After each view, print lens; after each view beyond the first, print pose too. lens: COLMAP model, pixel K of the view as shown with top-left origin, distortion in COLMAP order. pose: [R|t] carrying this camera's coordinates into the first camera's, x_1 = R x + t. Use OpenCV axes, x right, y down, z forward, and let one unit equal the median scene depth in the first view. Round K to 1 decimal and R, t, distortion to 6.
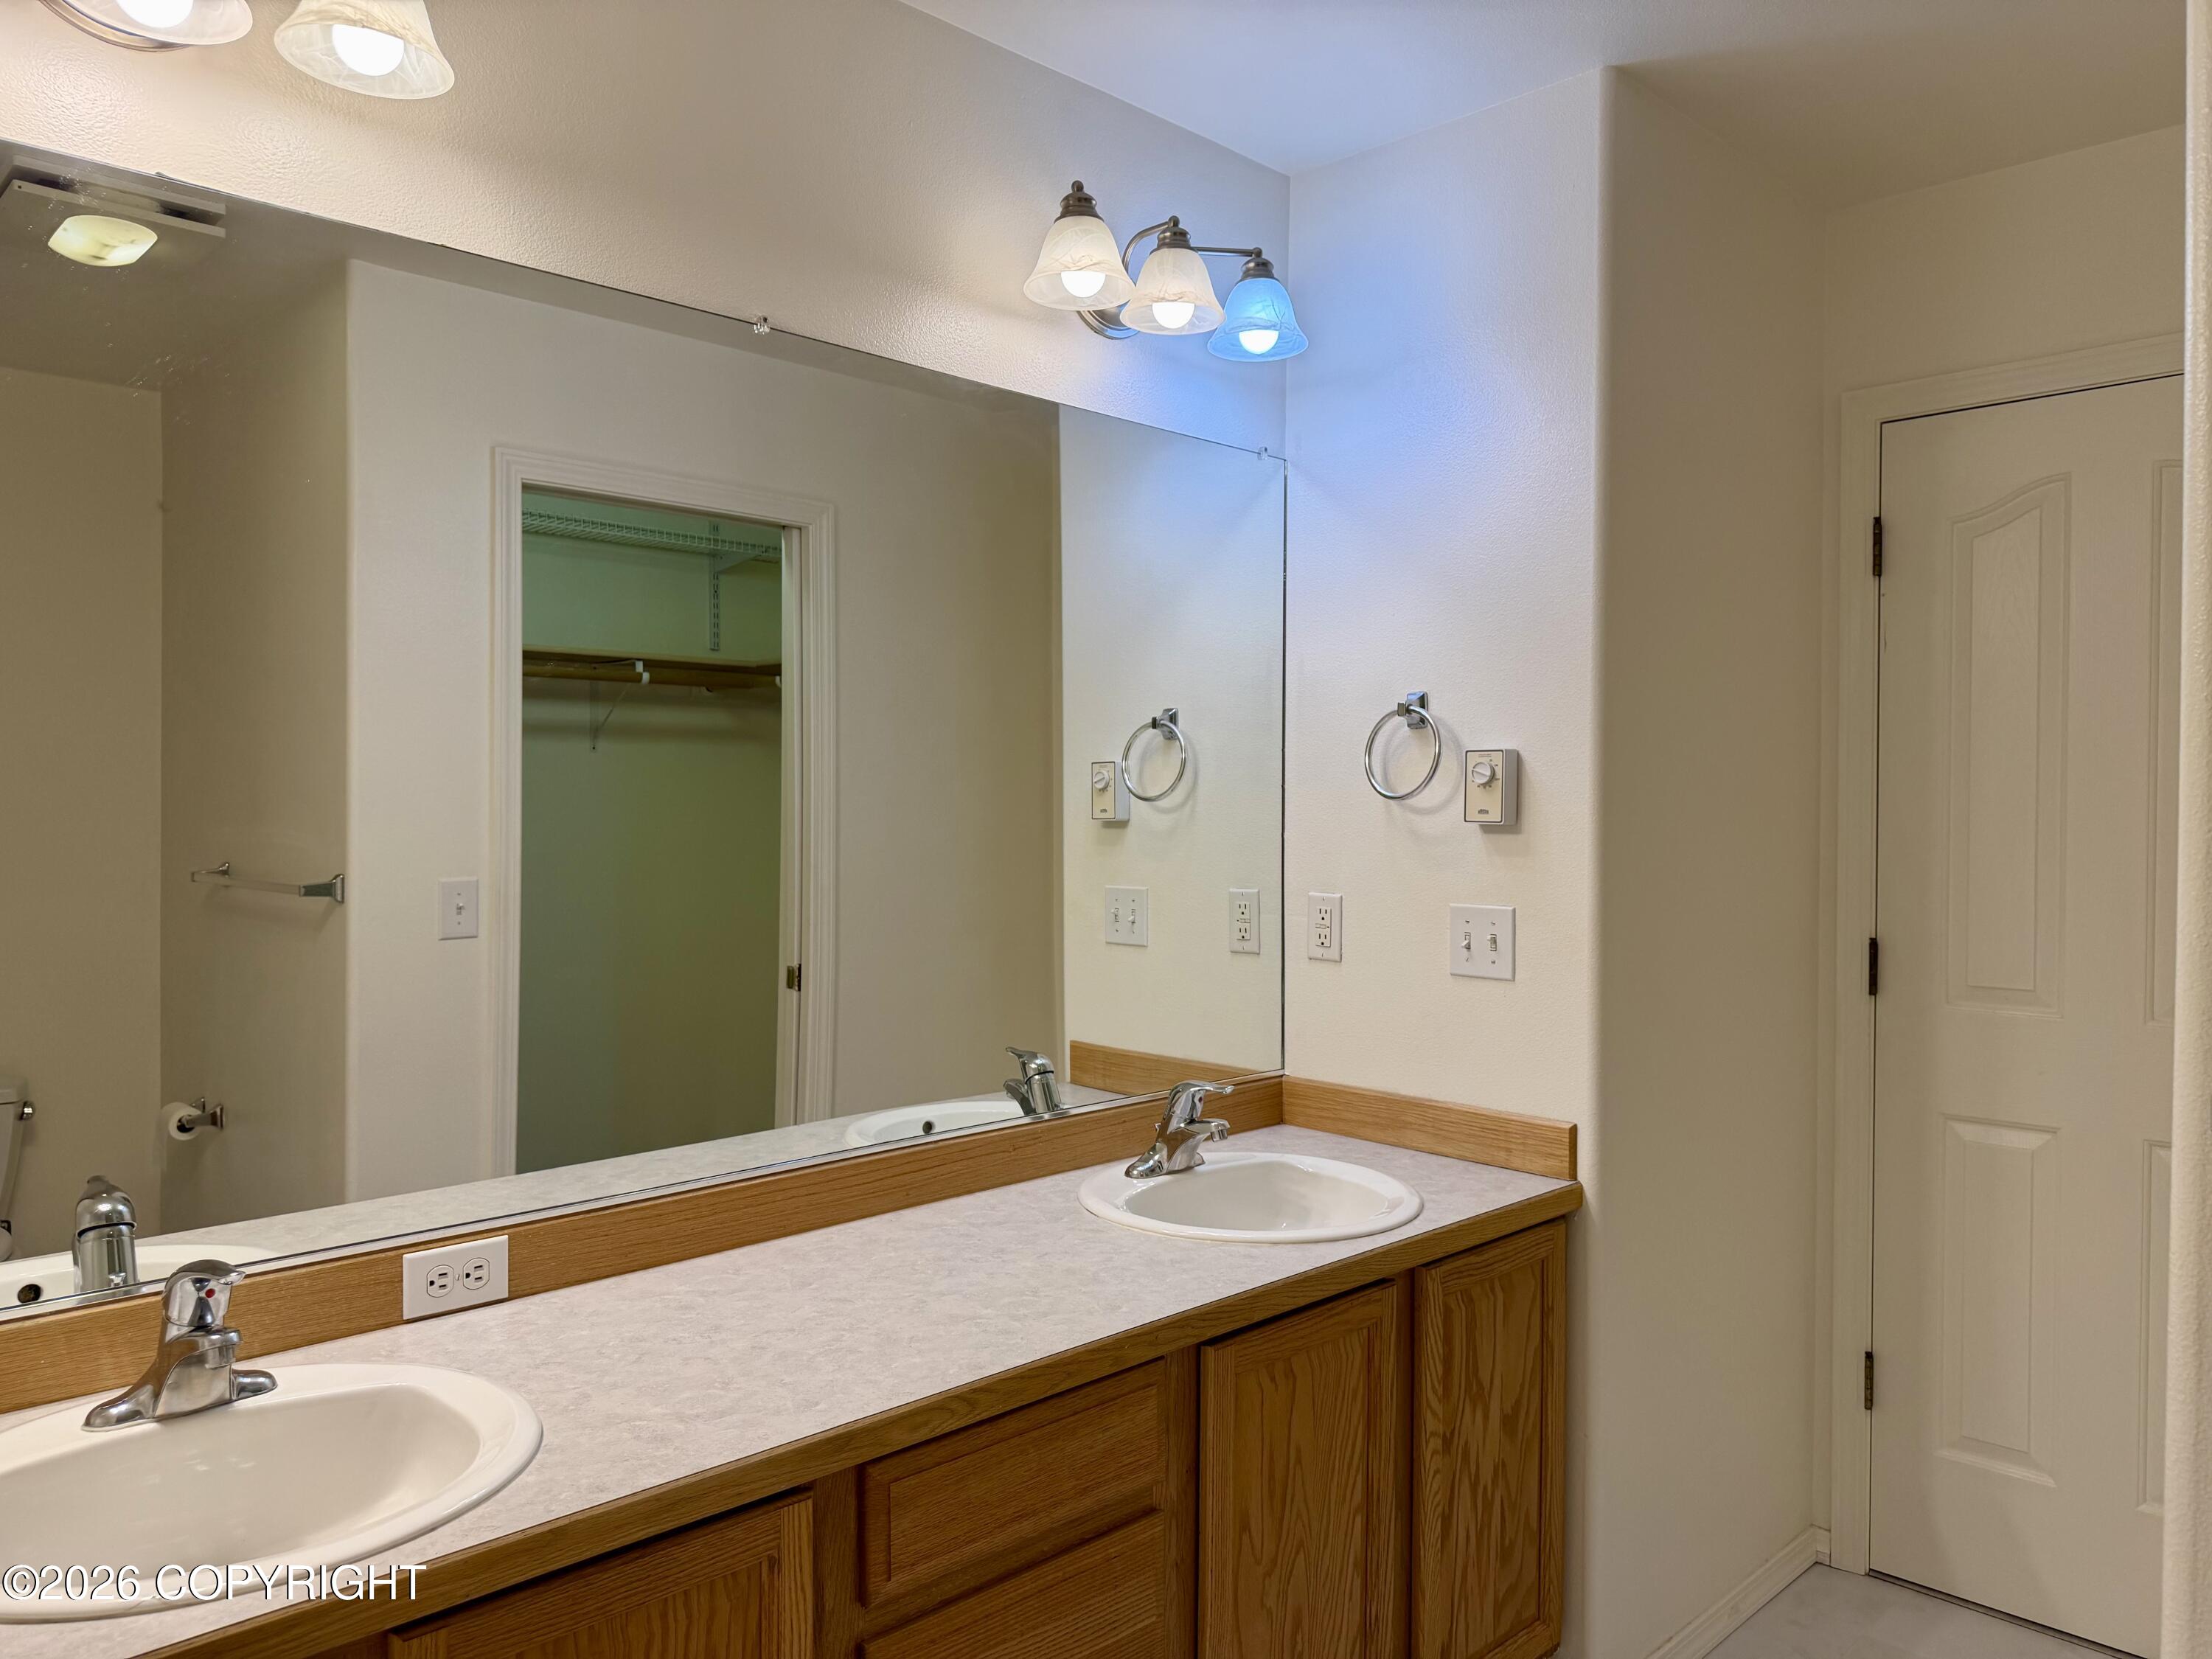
lens RADIAL K [[1551.7, 0, 1106.0], [0, 1551.7, 829.5], [0, 0, 1]] dist [0.104382, -0.141427]
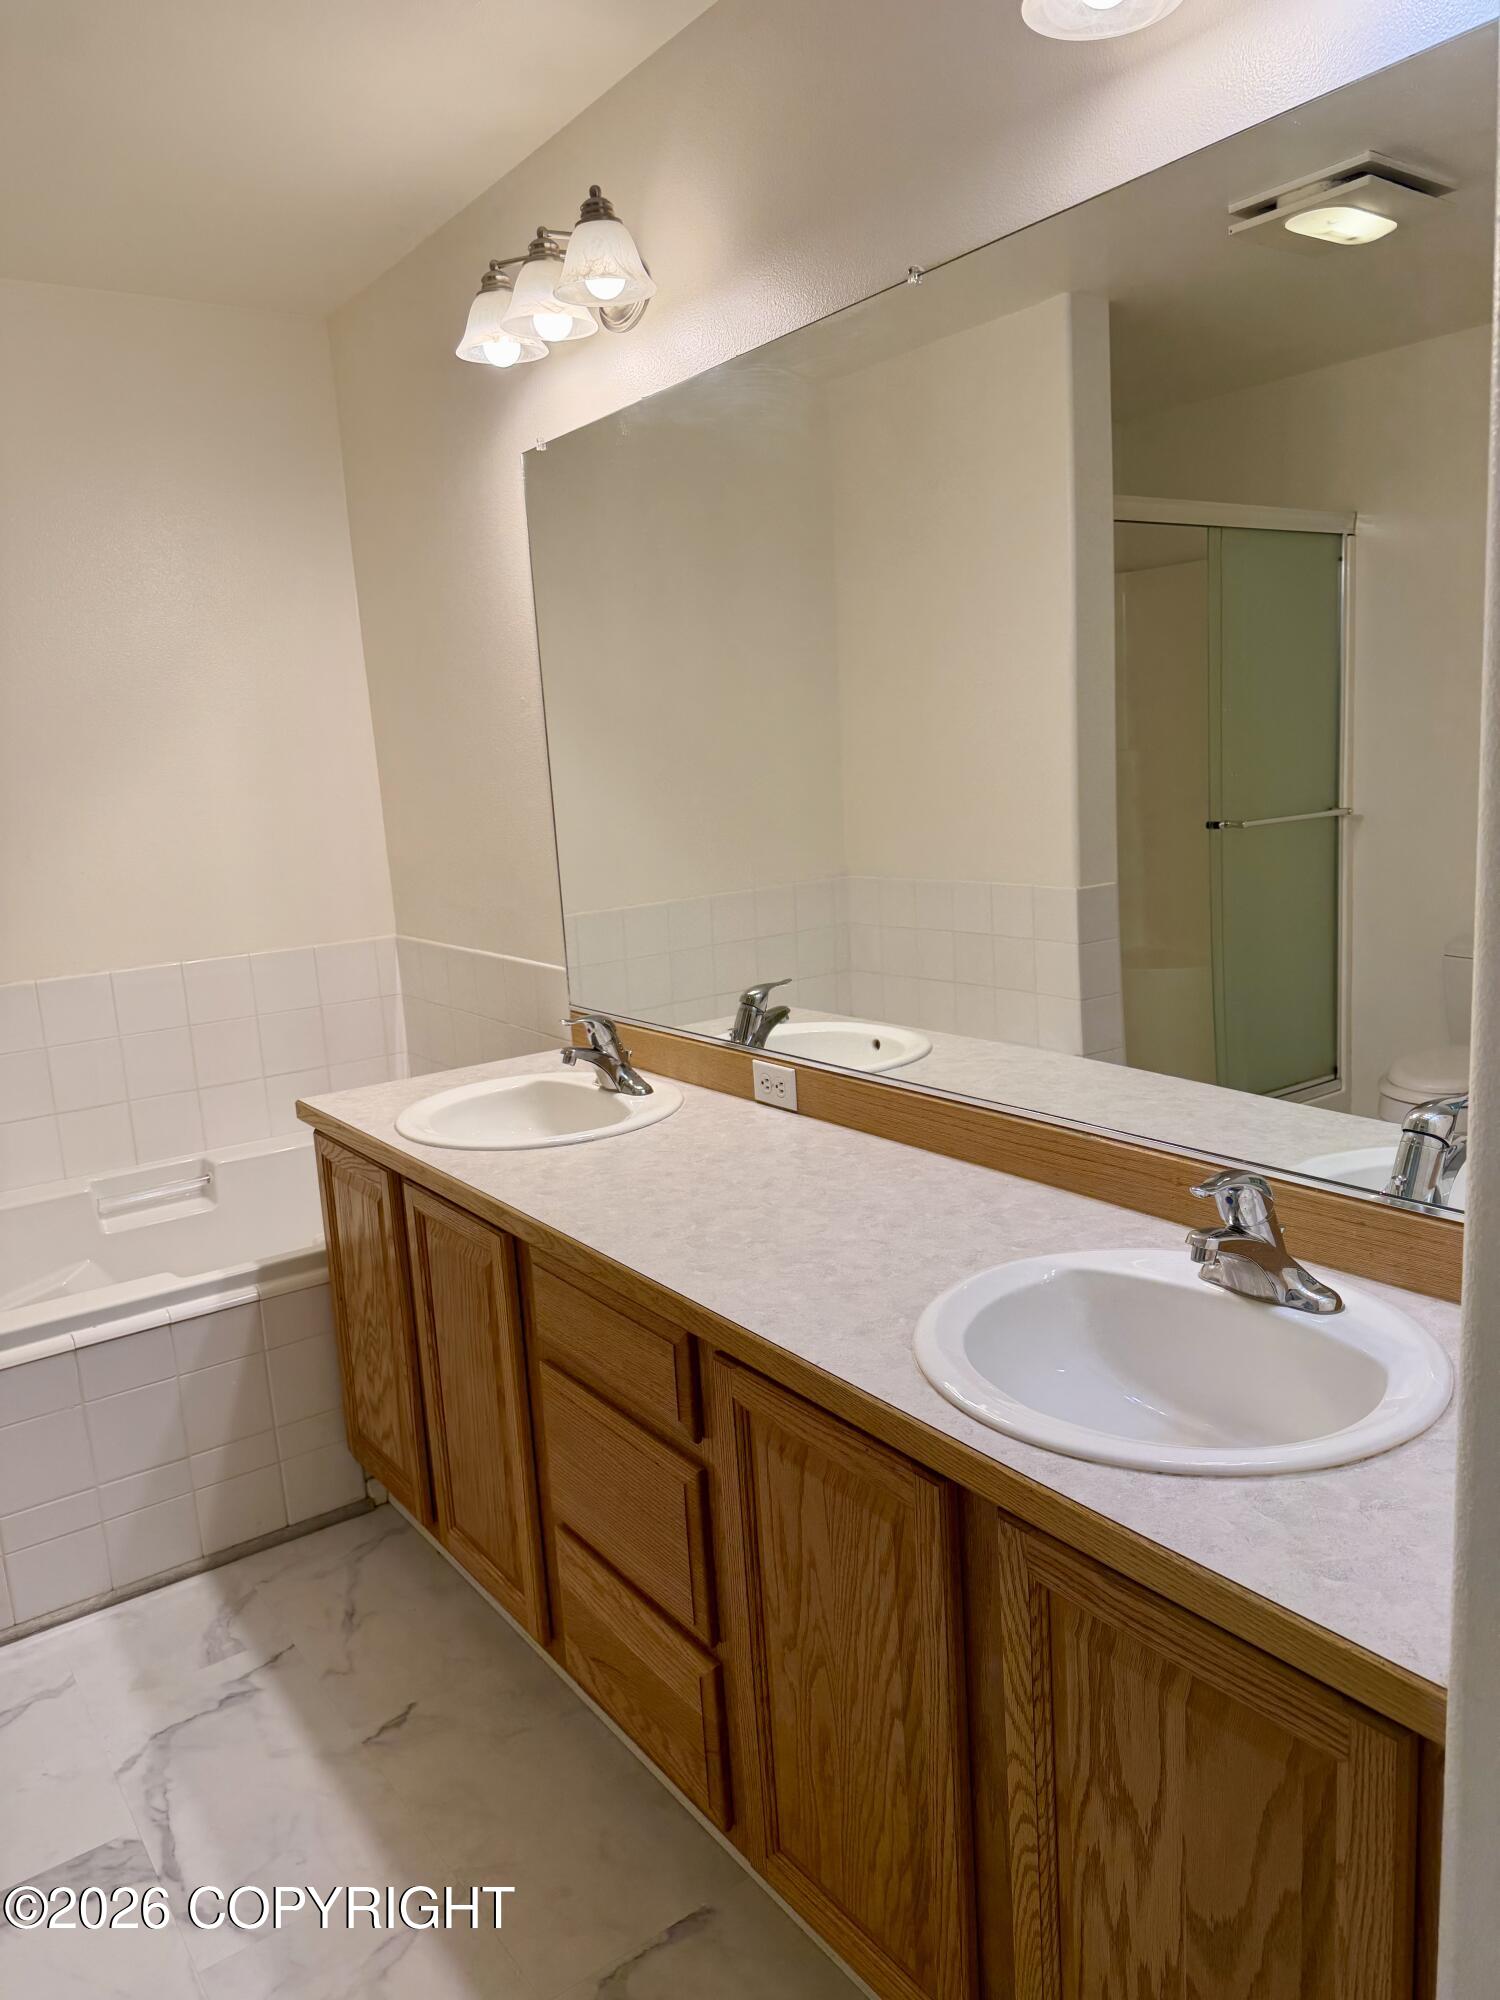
lens RADIAL K [[1403.0, 0, 750.0], [0, 1403.0, 1000.0], [0, 0, 1]] dist [0.104382, -0.141427]
pose [[-0.150789, 0.179956, -0.972049, 0.769947], [0.040709, 0.983588, 0.175777, -0.028830], [0.987727, -0.013066, -0.155640, 1.034776]]
